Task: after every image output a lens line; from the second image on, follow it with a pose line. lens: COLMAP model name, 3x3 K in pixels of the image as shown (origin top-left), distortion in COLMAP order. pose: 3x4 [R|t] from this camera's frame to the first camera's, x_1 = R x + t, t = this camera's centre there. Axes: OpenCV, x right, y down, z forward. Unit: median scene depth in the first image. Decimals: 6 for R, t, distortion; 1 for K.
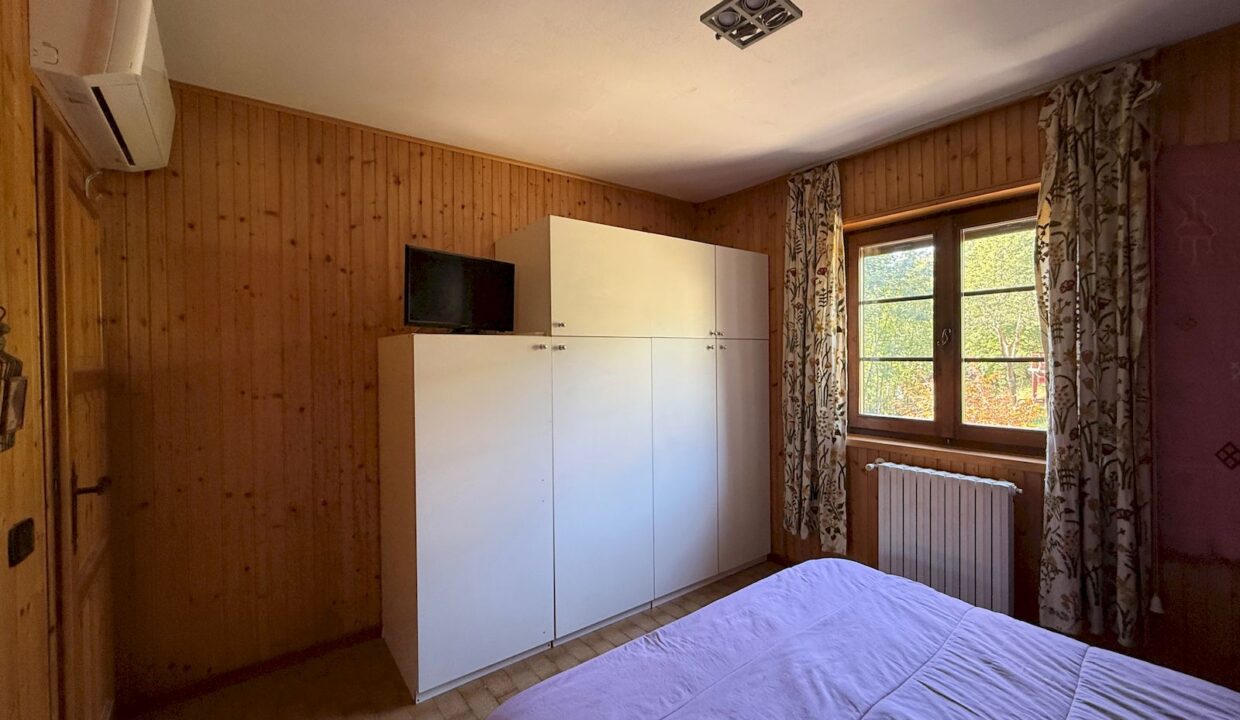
lens RADIAL K [[490.1, 0, 618.0], [0, 490.1, 361.7], [0, 0, 1]] dist [0.001215, 0.000171]
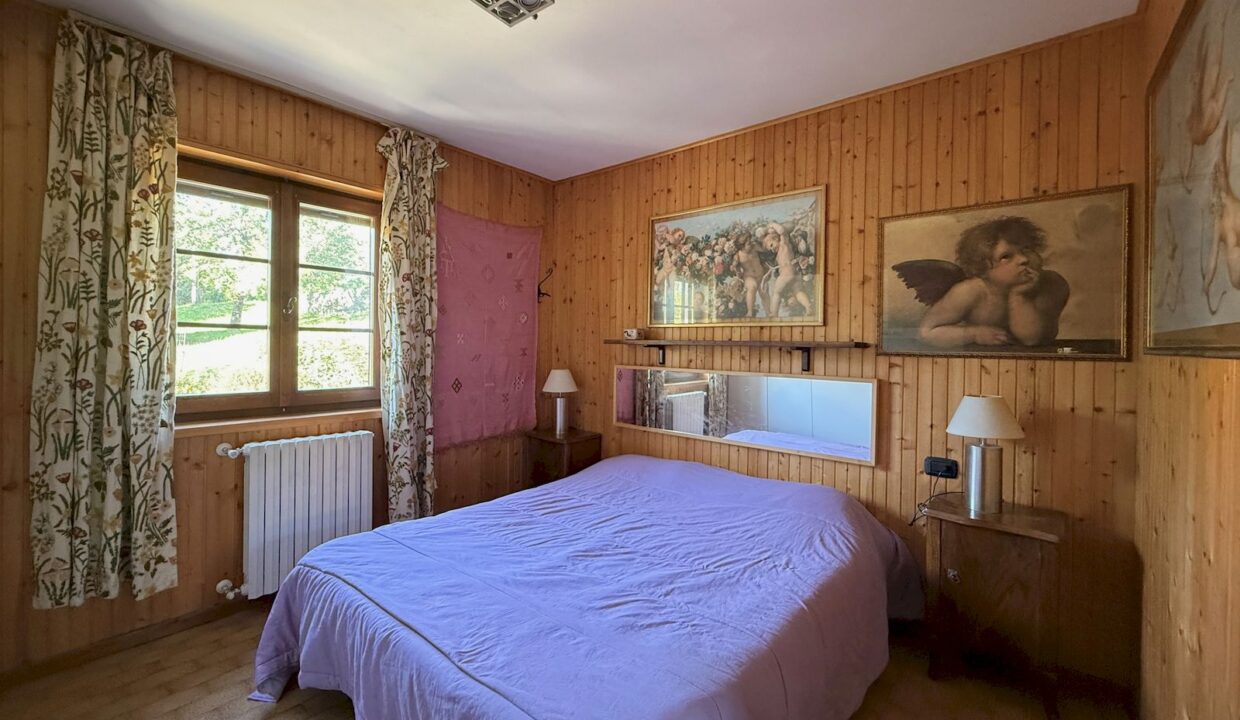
lens RADIAL K [[490.1, 0, 619.3], [0, 490.1, 348.8], [0, 0, 1]] dist [0.001215, 0.000171]
pose [[-0.194393, -0.000106, 0.980924, -0.440717], [0.002296, 0.999997, 0.000564, 0.038683], [-0.980921, 0.002362, -0.194392, 0.531173]]
